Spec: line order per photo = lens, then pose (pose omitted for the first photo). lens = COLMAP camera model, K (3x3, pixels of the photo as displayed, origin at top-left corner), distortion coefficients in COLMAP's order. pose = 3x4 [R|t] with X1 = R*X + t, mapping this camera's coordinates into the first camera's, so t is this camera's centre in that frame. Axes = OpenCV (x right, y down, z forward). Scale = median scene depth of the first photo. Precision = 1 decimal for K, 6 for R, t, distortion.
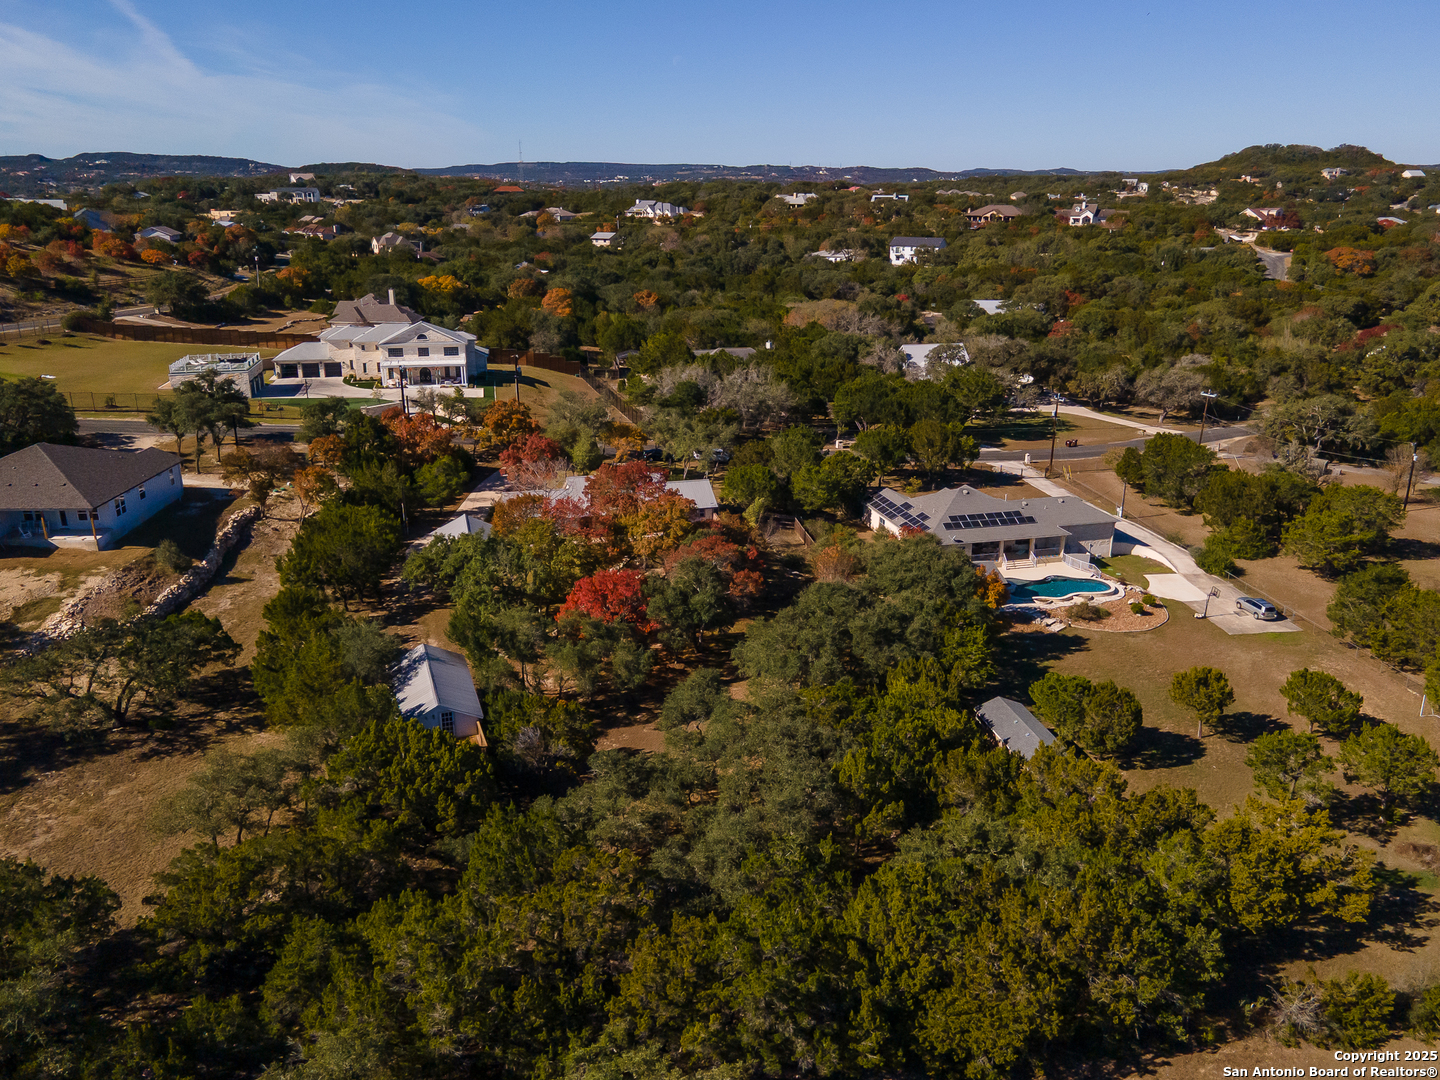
lens RADIAL K [[1064.7, 0, 721.3], [0, 1064.7, 539.3], [0, 0, 1]] dist [0.013946, 0.044273]
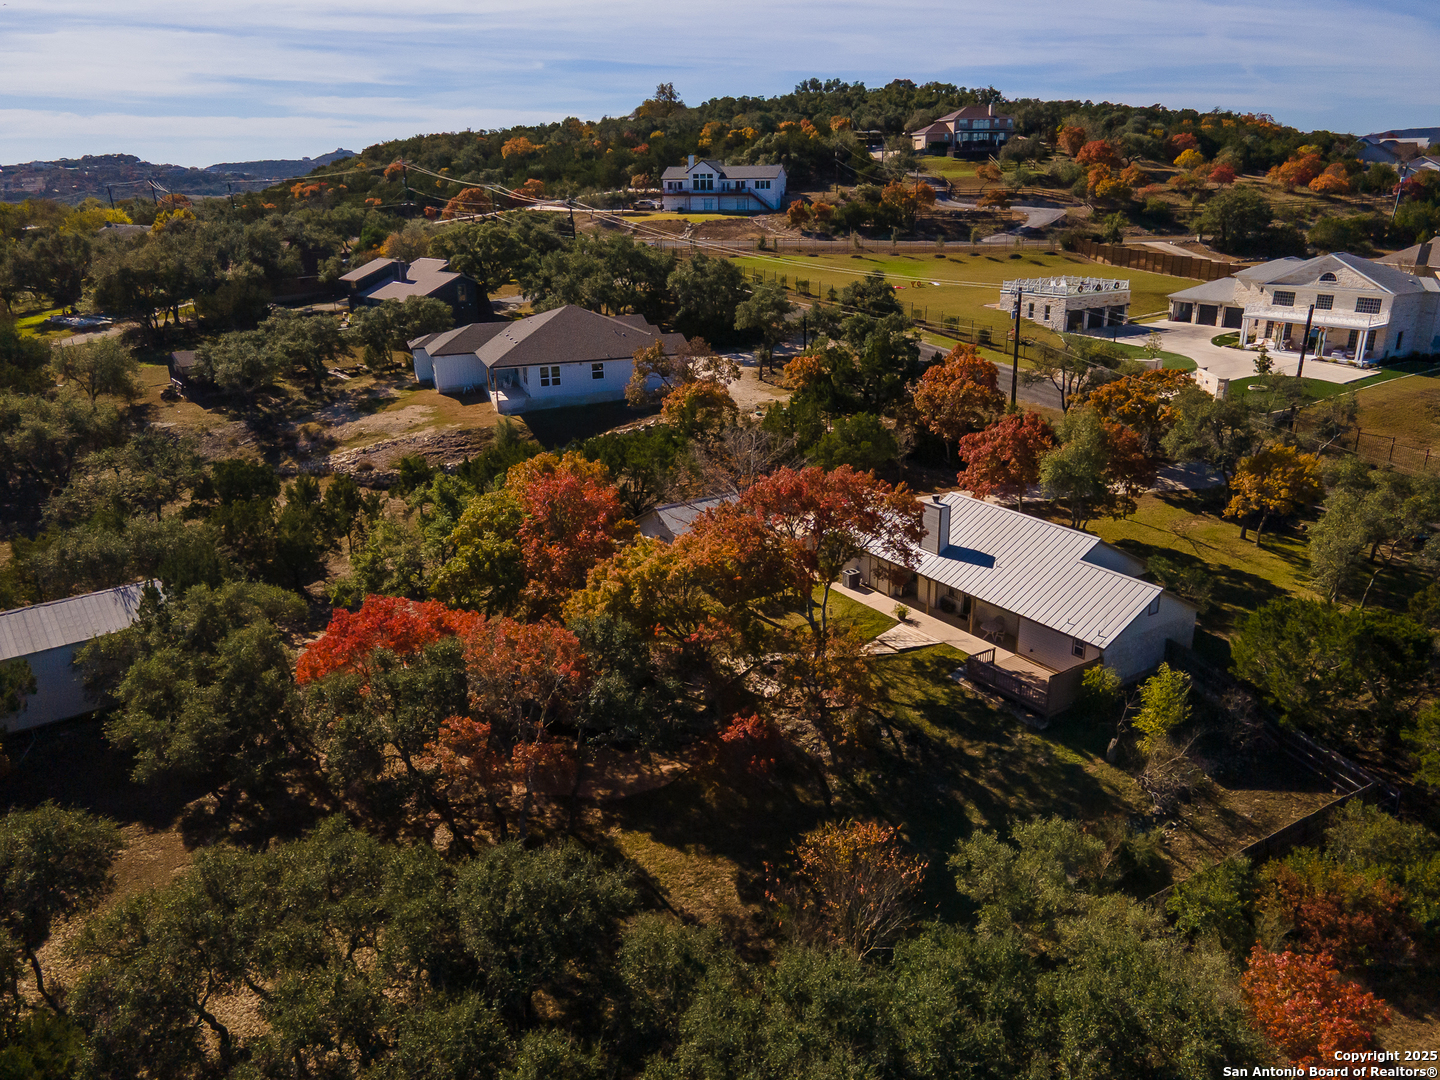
lens RADIAL K [[1064.7, 0, 736.1], [0, 1064.7, 519.7], [0, 0, 1]] dist [0.013946, 0.044273]
pose [[0.332165, 0.287509, -0.898334, 0.240273], [-0.281758, 0.939170, 0.196397, -0.092238], [0.900155, 0.187876, 0.392967, 0.518134]]
